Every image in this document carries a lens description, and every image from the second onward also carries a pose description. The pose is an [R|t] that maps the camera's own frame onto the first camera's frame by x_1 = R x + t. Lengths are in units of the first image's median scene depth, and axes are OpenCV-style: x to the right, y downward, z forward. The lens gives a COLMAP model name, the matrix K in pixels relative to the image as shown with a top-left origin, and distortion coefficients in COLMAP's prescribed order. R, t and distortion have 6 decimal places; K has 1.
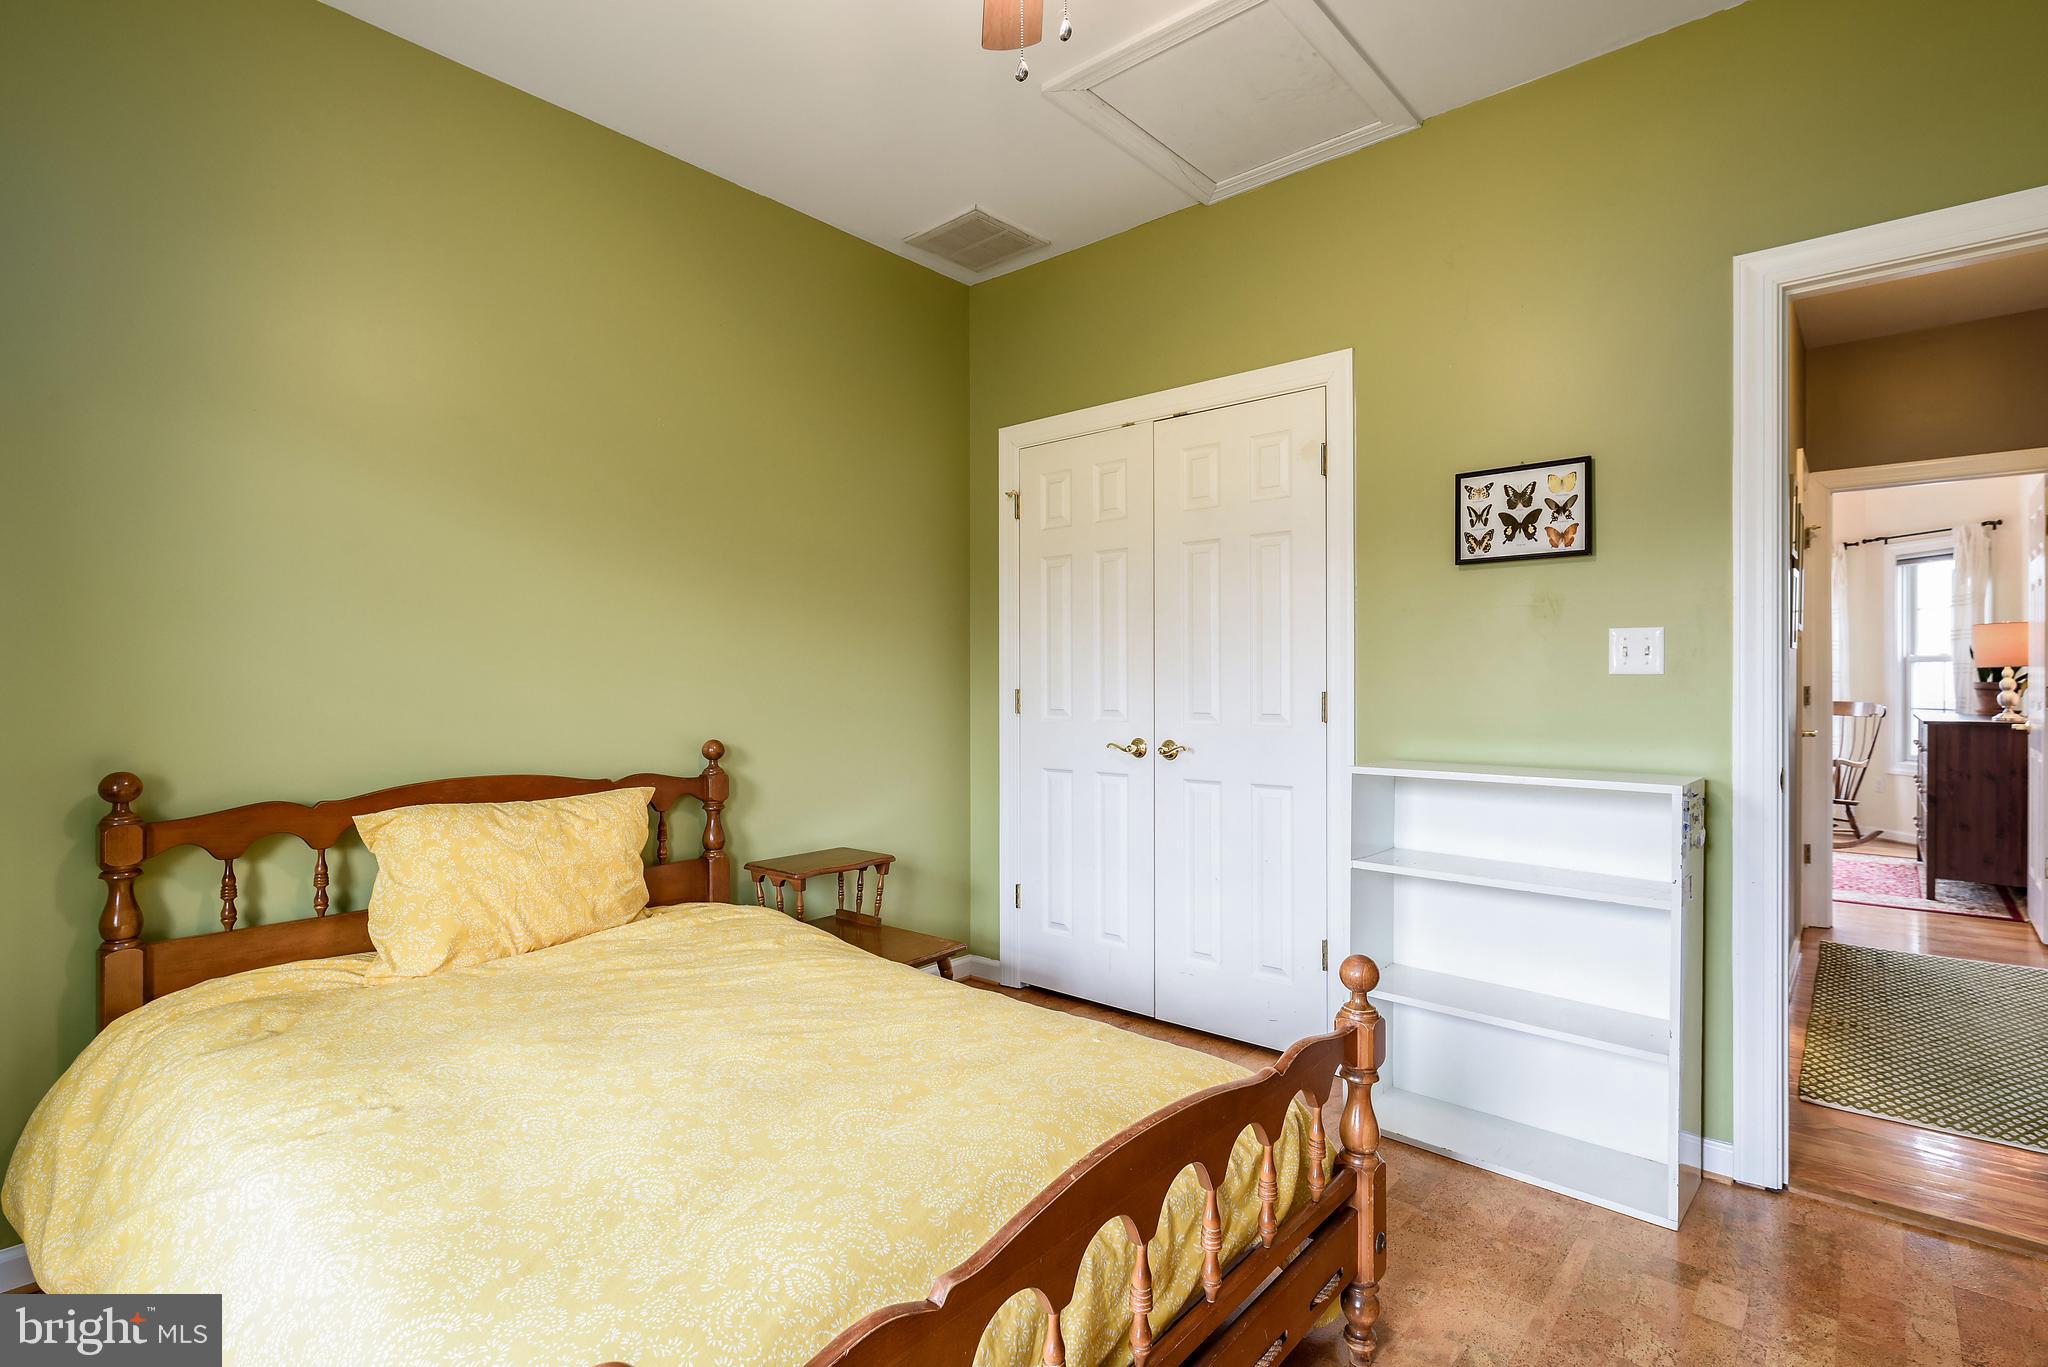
lens RADIAL K [[978.1, 0, 1025.0], [0, 978.1, 687.6], [0, 0, 1]] dist [-0.000337, 0.000149]
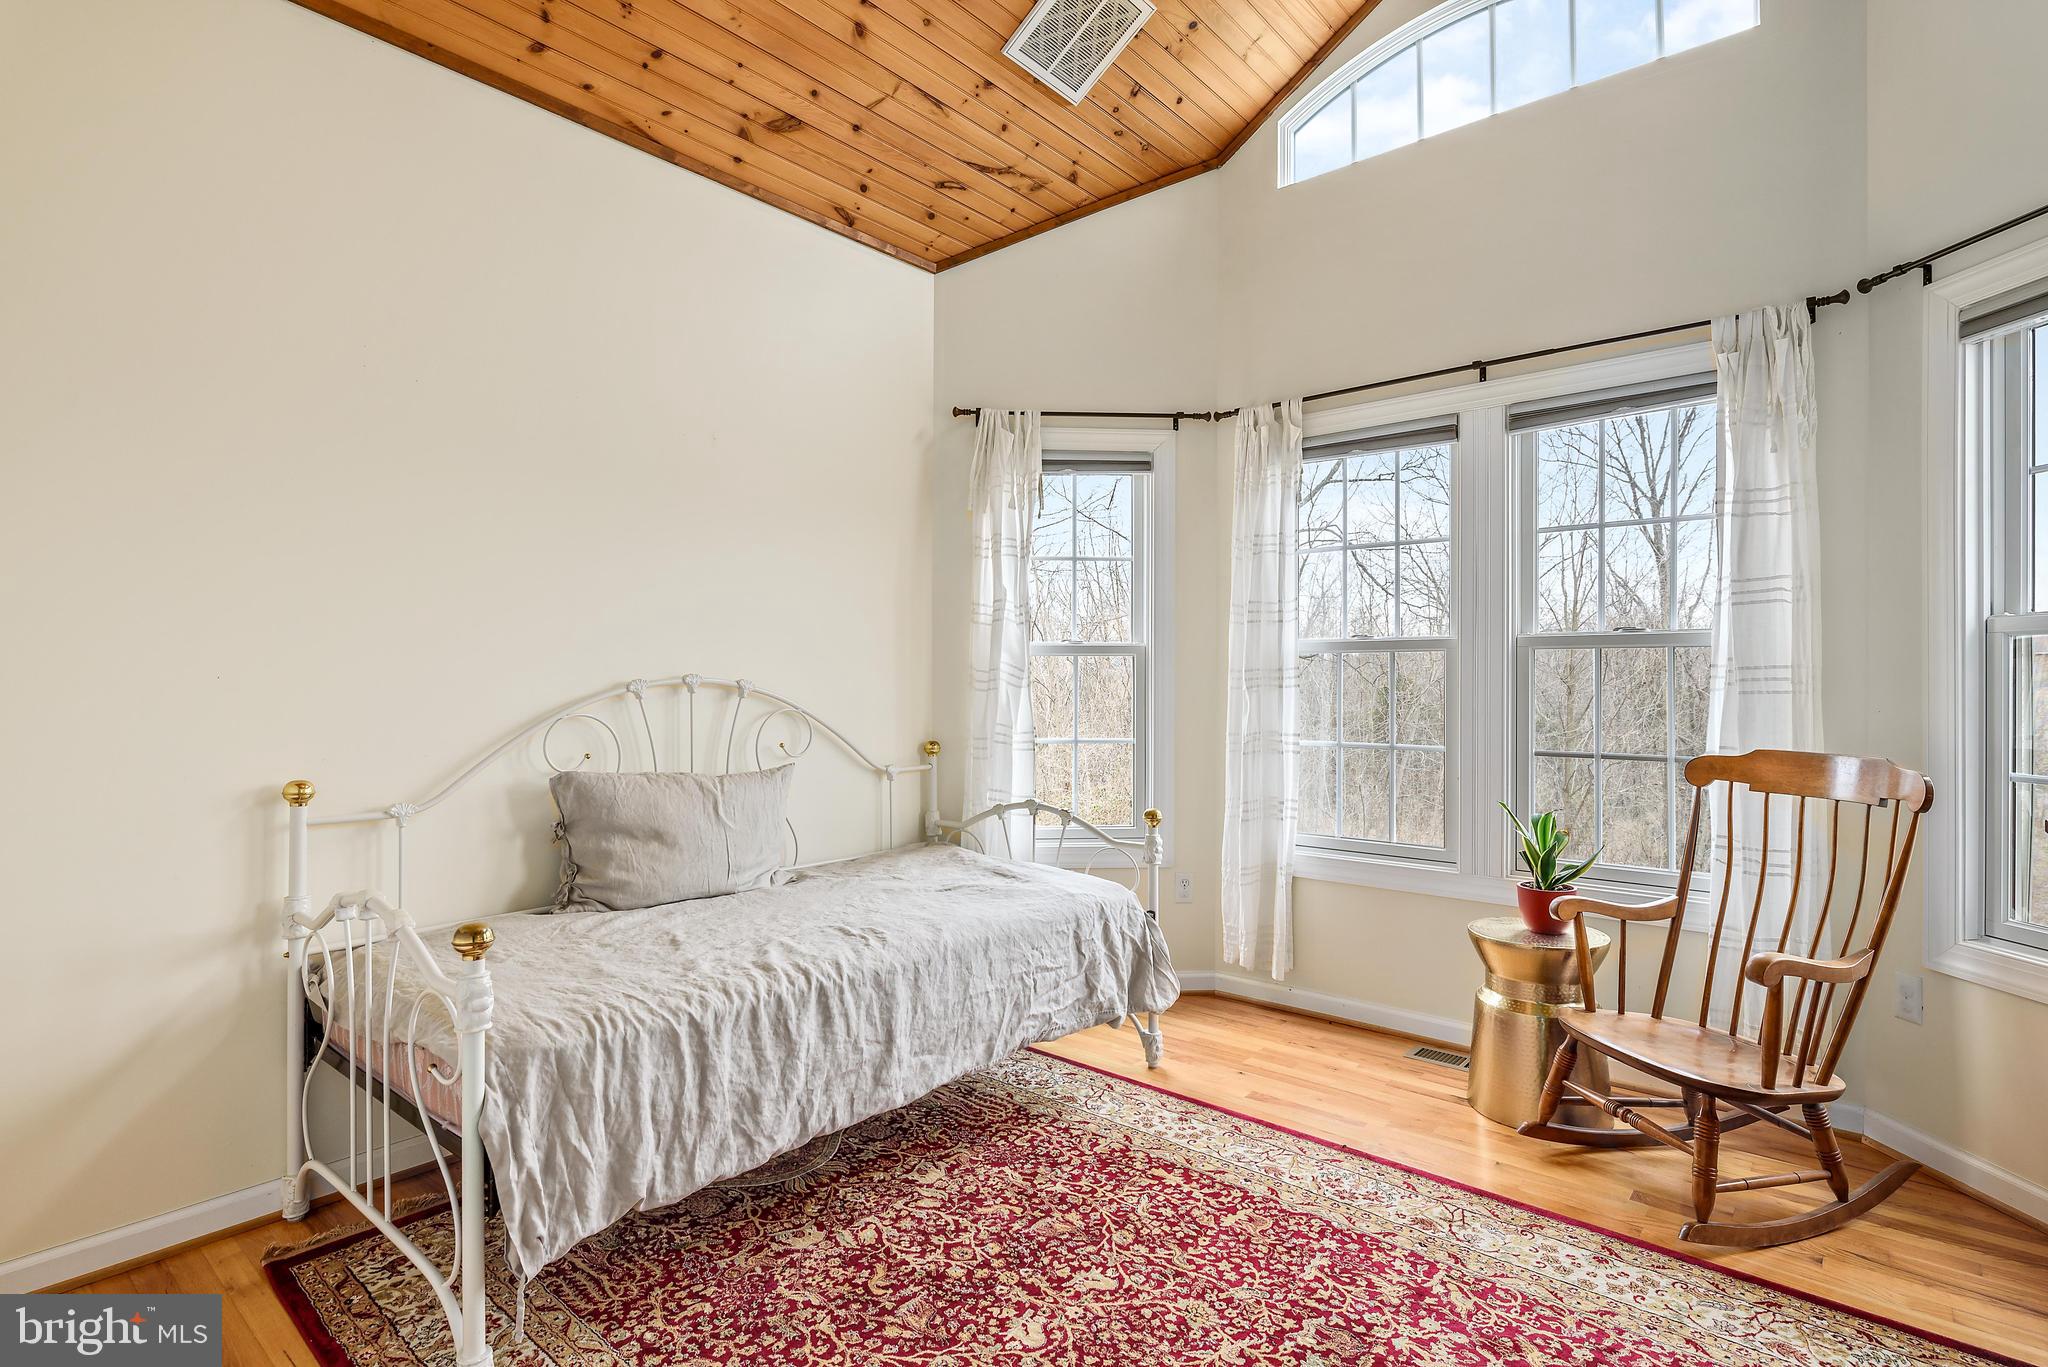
lens RADIAL K [[1007.0, 0, 1025.4], [0, 1007.0, 678.4], [0, 0, 1]] dist [-0.005589, 0.001732]
pose [[0.999999, -0.000106, 0.001248, 0.579766], [0.000109, 0.999998, -0.001765, -0.011471], [-0.001248, 0.001765, 0.999998, 0.667040]]
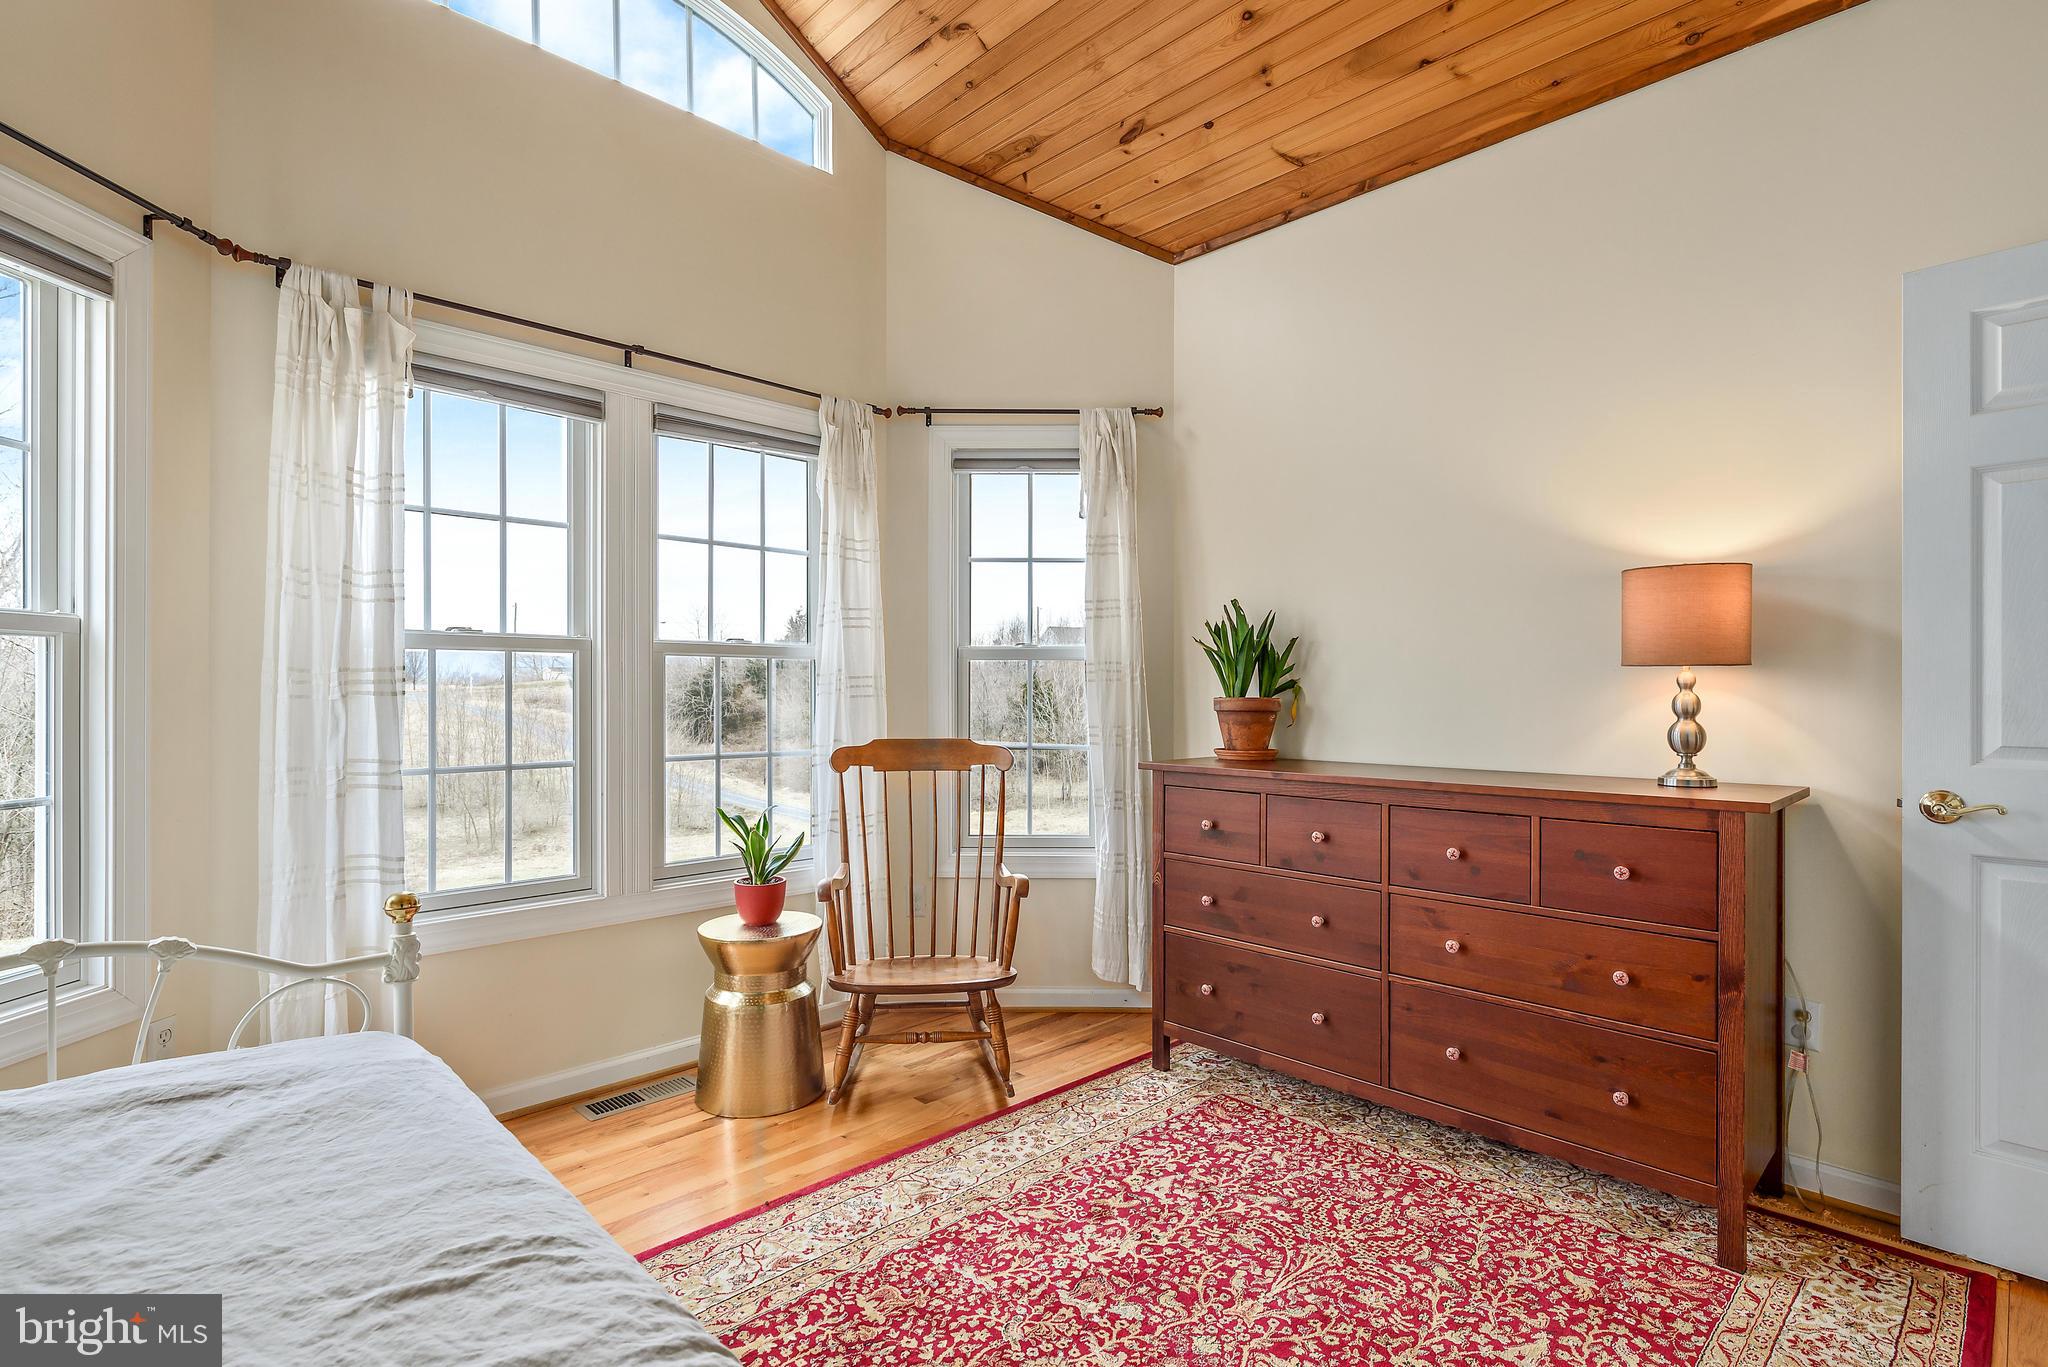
lens RADIAL K [[978.1, 0, 1022.4], [0, 978.1, 696.6], [0, 0, 1]] dist [-0.000337, 0.000149]
pose [[0.088675, -0.004243, 0.996052, 0.388782], [0.000128, 0.999991, 0.004248, -0.008716], [-0.996061, -0.000250, 0.088675, 0.918419]]
